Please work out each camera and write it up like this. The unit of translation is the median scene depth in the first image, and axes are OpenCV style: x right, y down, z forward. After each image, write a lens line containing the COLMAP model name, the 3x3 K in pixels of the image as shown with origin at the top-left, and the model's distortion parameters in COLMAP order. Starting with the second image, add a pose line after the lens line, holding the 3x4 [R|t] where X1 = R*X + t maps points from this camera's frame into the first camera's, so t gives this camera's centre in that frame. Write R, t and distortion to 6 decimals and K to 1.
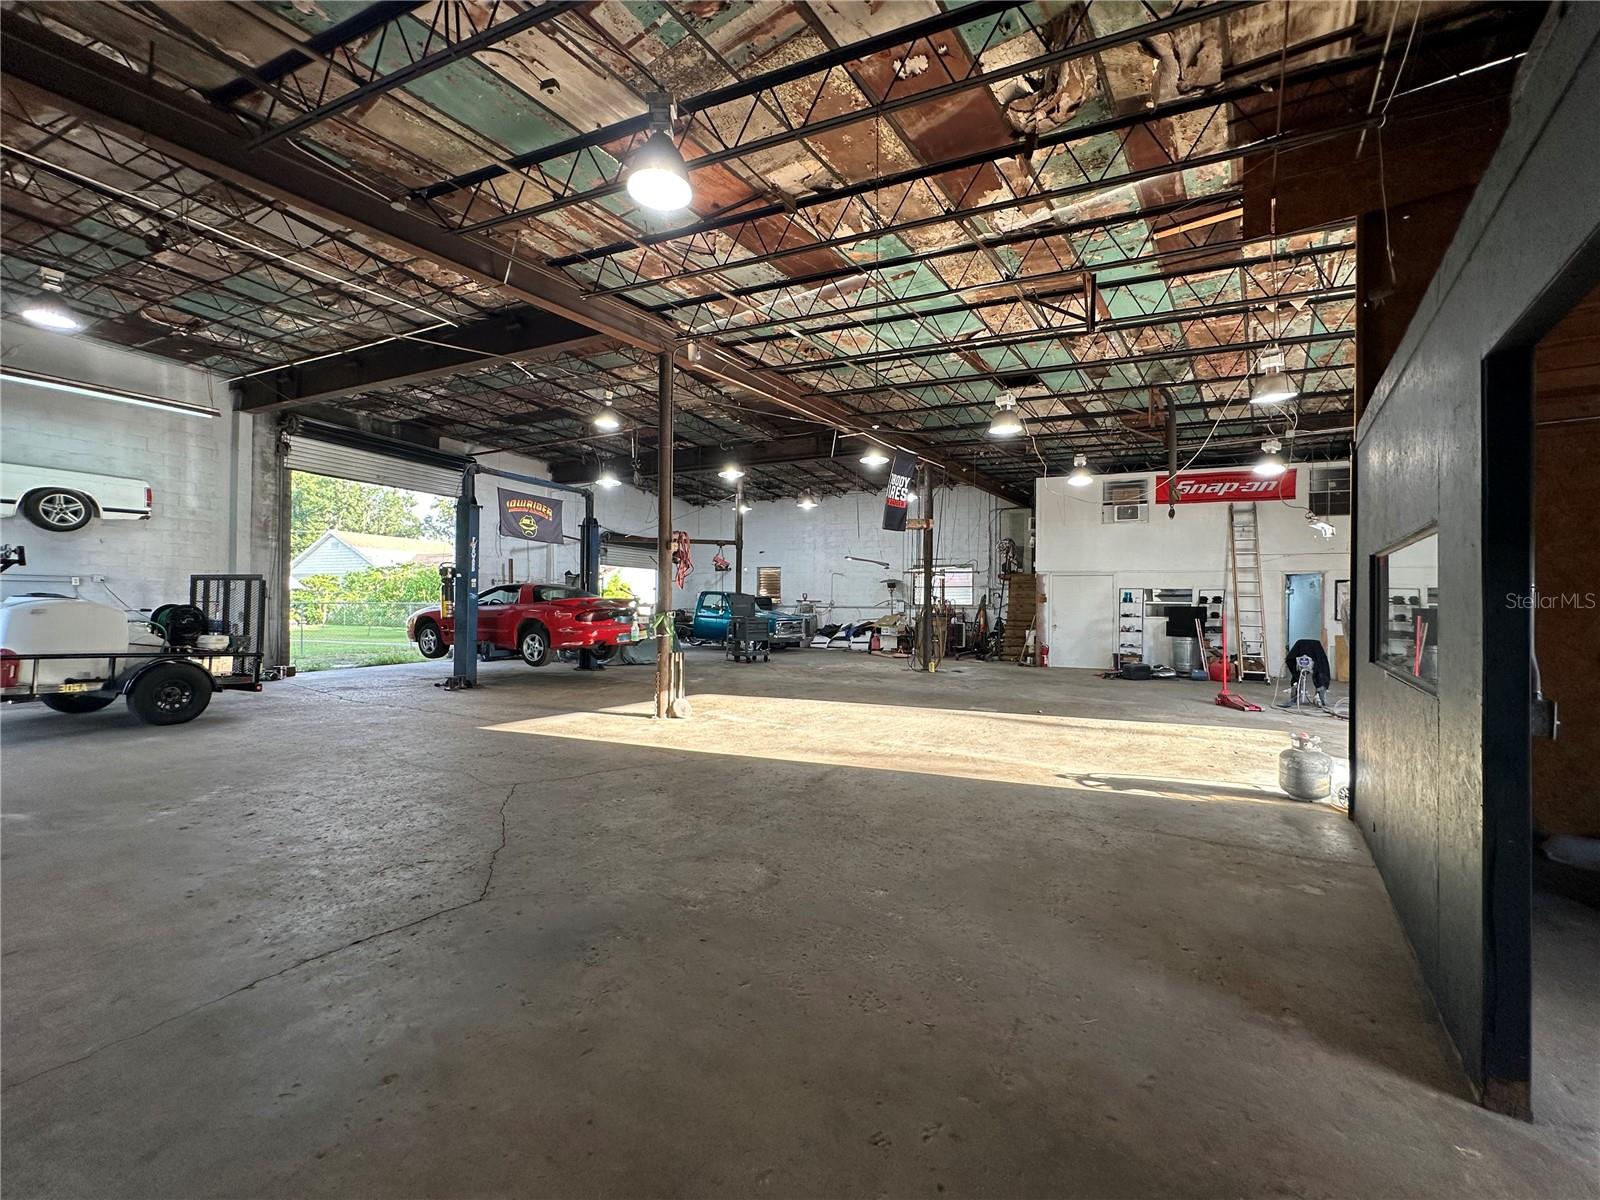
lens RADIAL K [[641.6, 0, 801.8], [0, 641.6, 599.6], [0, 0, 1]] dist [-0.002924, 0.001043]
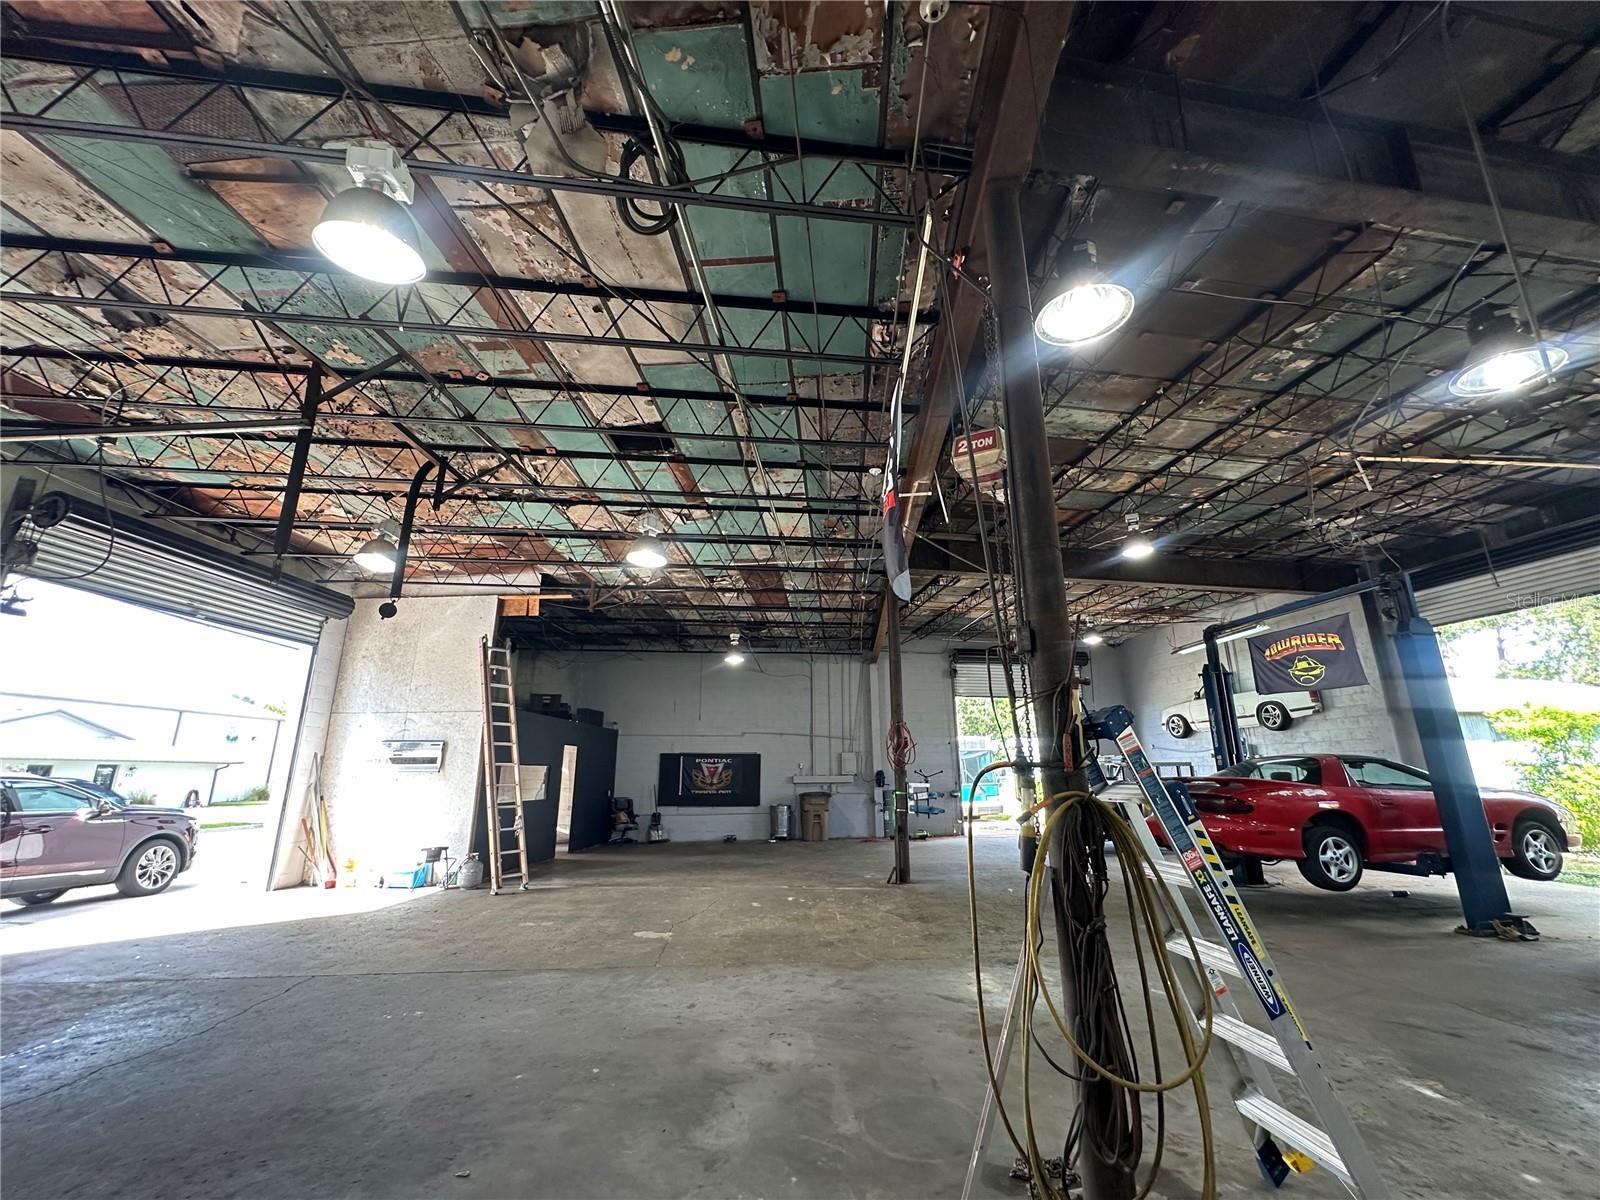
lens RADIAL K [[641.6, 0, 798.9], [0, 641.6, 601.4], [0, 0, 1]] dist [-0.002924, 0.001043]
pose [[-0.843555, -0.144859, -0.517137, 0.423907], [0.000278, 0.962817, -0.270155, 0.001978], [0.537042, -0.228035, -0.812149, 1.301938]]
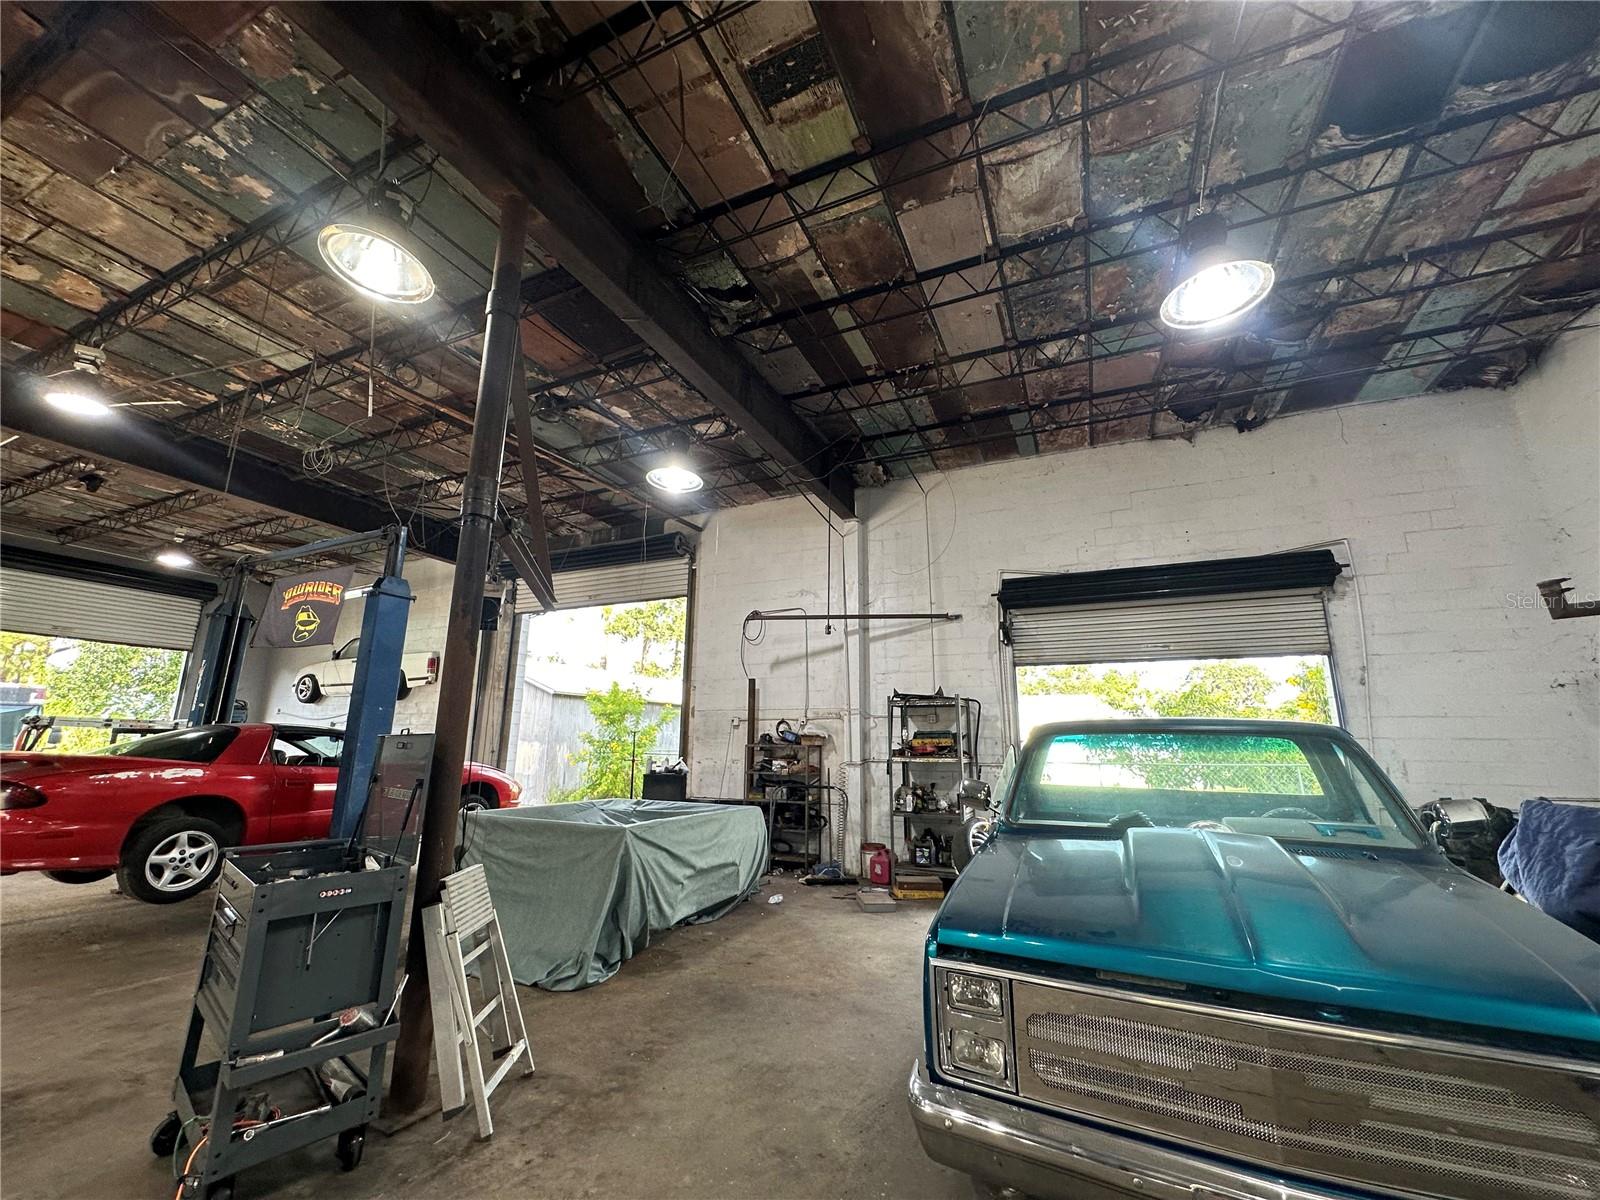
lens RADIAL K [[641.6, 0, 797.2], [0, 641.6, 602.6], [0, 0, 1]] dist [-0.002924, 0.001043]
pose [[-0.017617, -0.225937, -0.973983, 0.139815], [-0.003258, 0.974142, -0.225914, -0.004001], [0.999839, -0.000807, -0.017898, 1.467389]]
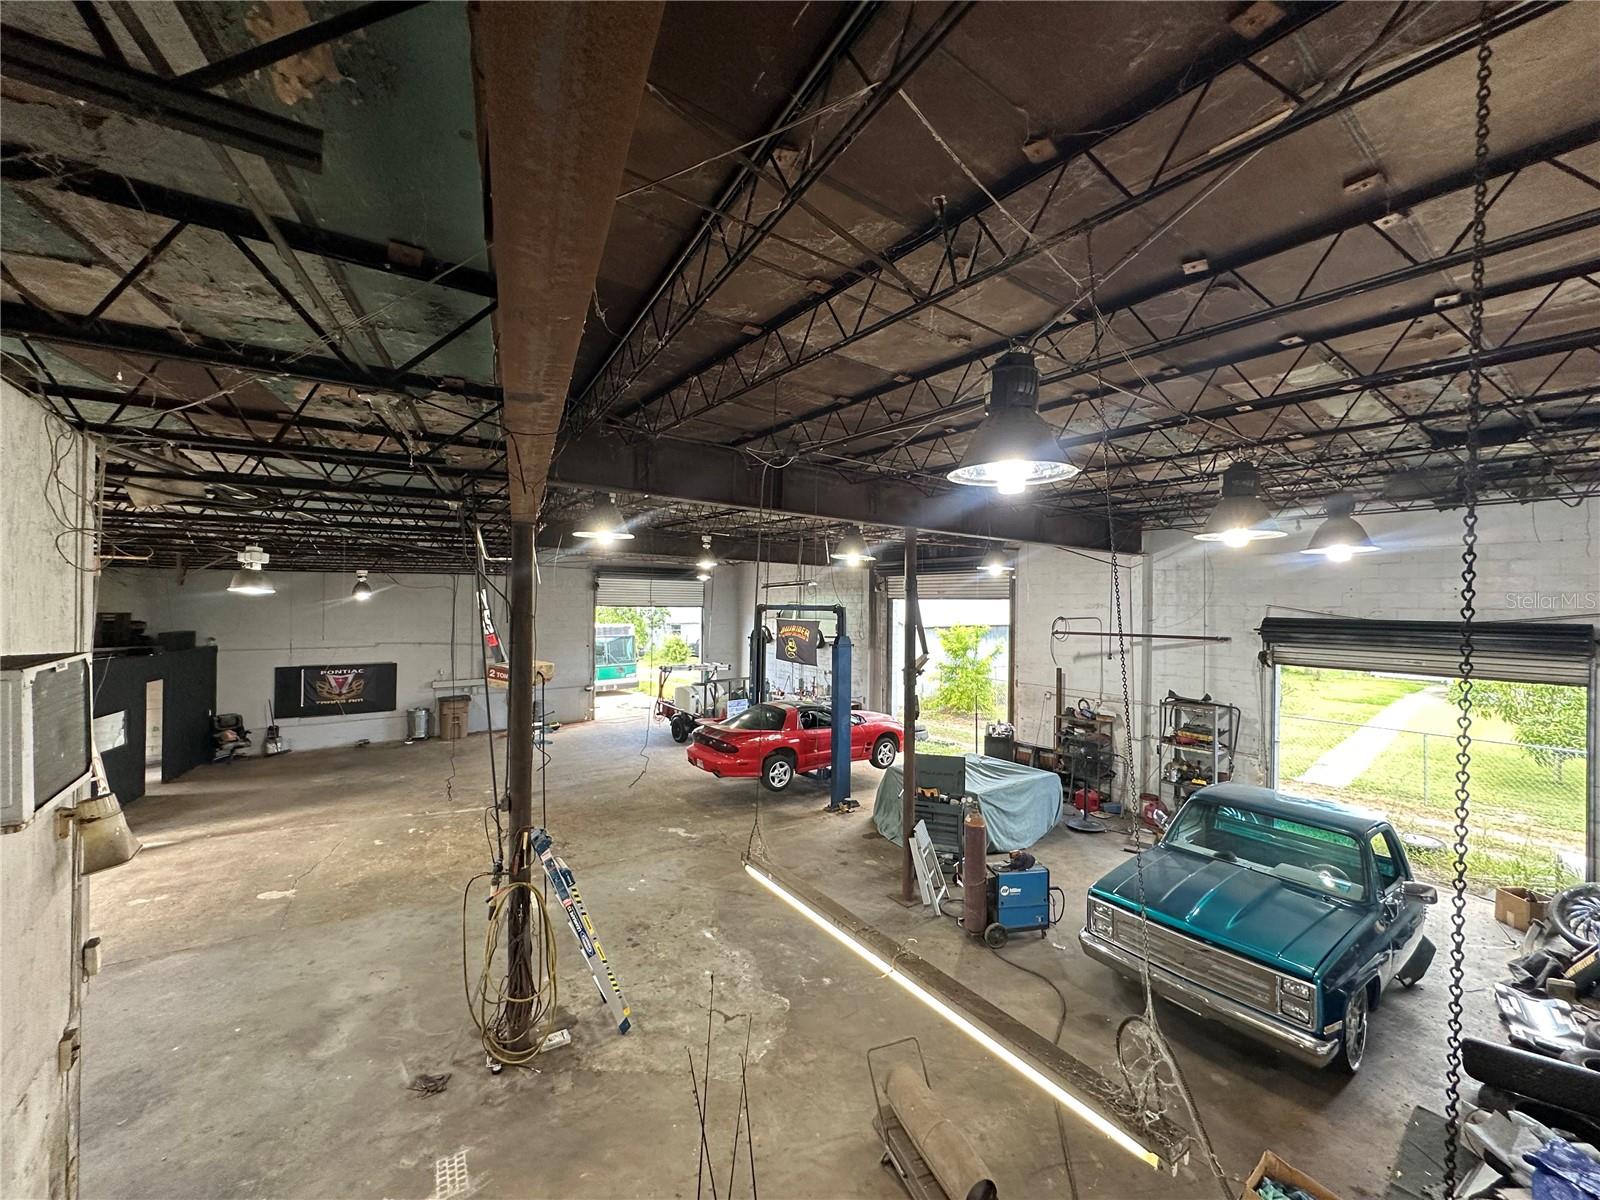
lens RADIAL K [[641.6, 0, 798.3], [0, 641.6, 597.7], [0, 0, 1]] dist [-0.002924, 0.001043]
pose [[-0.500456, -0.019800, -0.865535, 0.527607], [-0.009226, 0.999804, -0.017537, -0.184326], [0.865713, -0.000791, -0.500541, 1.559999]]
